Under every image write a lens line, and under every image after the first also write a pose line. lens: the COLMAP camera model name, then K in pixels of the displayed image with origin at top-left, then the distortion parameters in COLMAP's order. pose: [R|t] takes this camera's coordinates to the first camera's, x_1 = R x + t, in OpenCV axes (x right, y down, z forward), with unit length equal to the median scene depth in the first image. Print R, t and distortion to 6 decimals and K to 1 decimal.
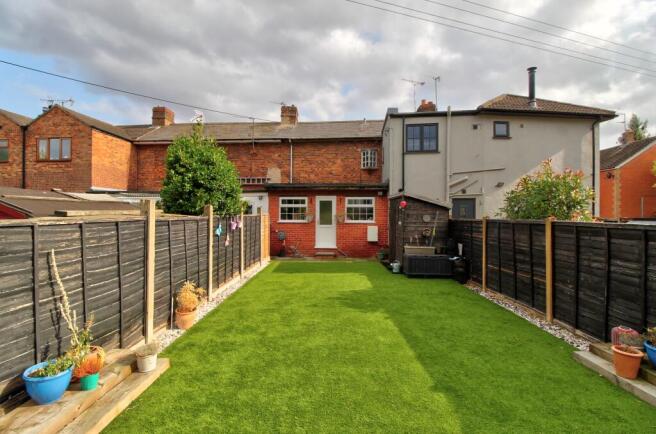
lens RADIAL K [[306.7, 0, 327.2], [0, 306.7, 214.5], [0, 0, 1]] dist [-0.001086, -0.013342]
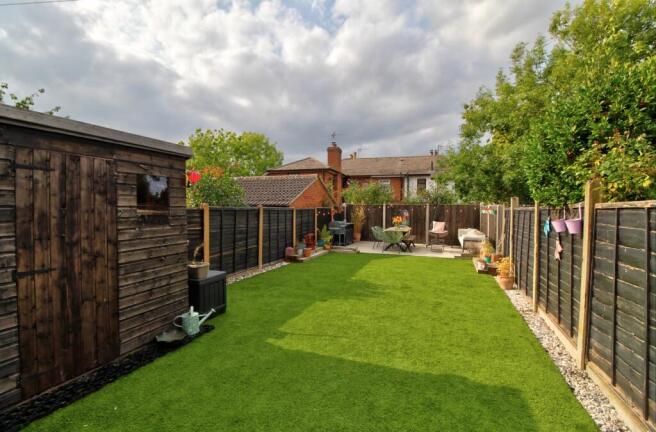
lens RADIAL K [[306.7, 0, 327.2], [0, 306.7, 213.5], [0, 0, 1]] dist [-0.001086, -0.013342]
pose [[-0.937243, -0.012153, 0.348465, -0.066982], [-0.006734, 0.999837, 0.016758, 0.009143], [-0.348612, 0.013360, -0.937172, 0.905232]]
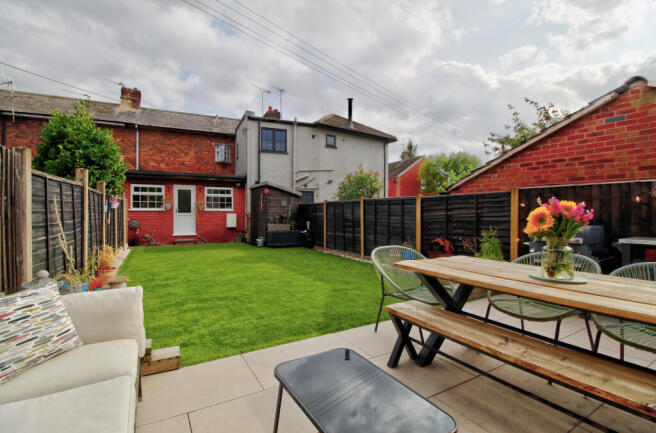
lens RADIAL K [[306.7, 0, 327.2], [0, 306.7, 214.0], [0, 0, 1]] dist [-0.001086, -0.013342]
pose [[0.863343, -0.002436, 0.504612, -0.116176], [0.001749, 0.999997, 0.001835, 0.038028], [-0.504615, -0.000702, 0.863344, -0.143645]]
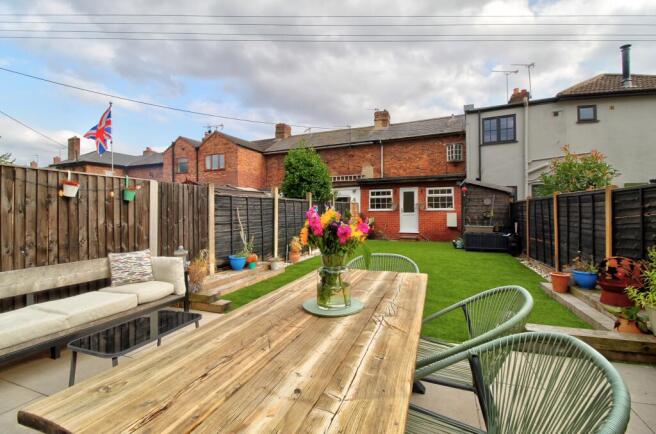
lens RADIAL K [[302.1, 0, 326.6], [0, 302.1, 211.6], [0, 0, 1]] dist [-0.000541, -0.012014]
pose [[0.938111, -0.008516, -0.346230, 0.103177], [0.007766, 0.999964, -0.003552, 0.033235], [0.346248, 0.000644, 0.938143, -0.182866]]
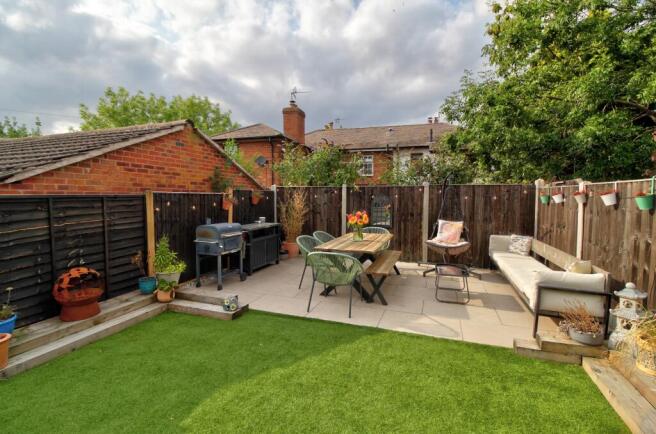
lens RADIAL K [[306.7, 0, 327.2], [0, 306.7, 214.5], [0, 0, 1]] dist [-0.001086, -0.013342]
pose [[-0.941662, -0.021642, 0.335862, -0.039366], [-0.001102, 0.998123, 0.061227, 0.011608], [-0.336557, 0.057285, -0.939919, 0.336918]]
